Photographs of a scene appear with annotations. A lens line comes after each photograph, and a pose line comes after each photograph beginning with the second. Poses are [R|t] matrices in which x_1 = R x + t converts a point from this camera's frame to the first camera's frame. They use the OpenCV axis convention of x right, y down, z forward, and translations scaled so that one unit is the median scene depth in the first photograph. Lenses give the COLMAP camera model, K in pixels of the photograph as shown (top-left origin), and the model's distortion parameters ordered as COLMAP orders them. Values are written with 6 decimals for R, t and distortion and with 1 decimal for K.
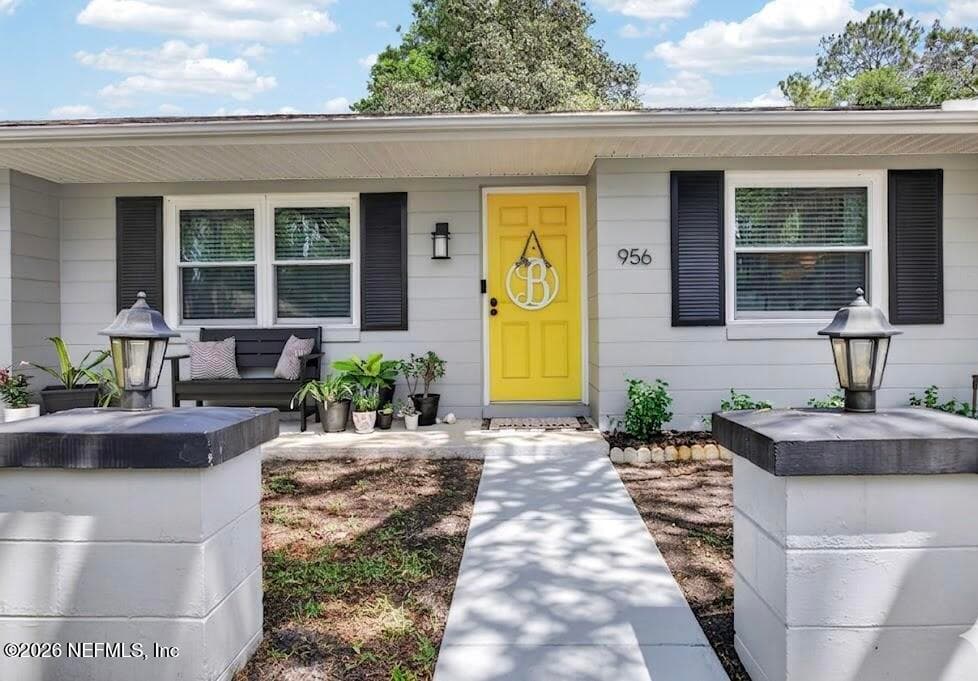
lens RADIAL K [[742.3, 0, 489.0], [0, 742.3, 340.5], [0, 0, 1]] dist [-0.072601, 0.000046]
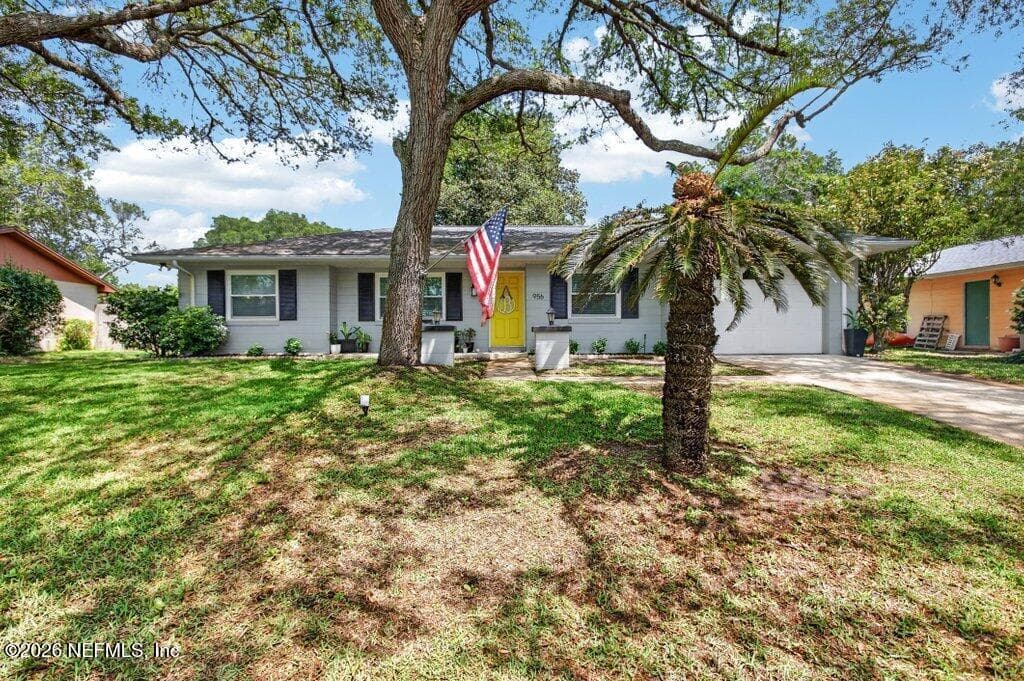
lens RADIAL K [[470.6, 0, 512.0], [0, 470.6, 340.5], [0, 0, 1]] dist [-0.000216, 0.000005]
pose [[0.998602, -0.000727, 0.052852, -0.015013], [0.000167, 0.999944, 0.010594, 0.044719], [-0.052856, -0.010570, 0.998546, -0.859187]]
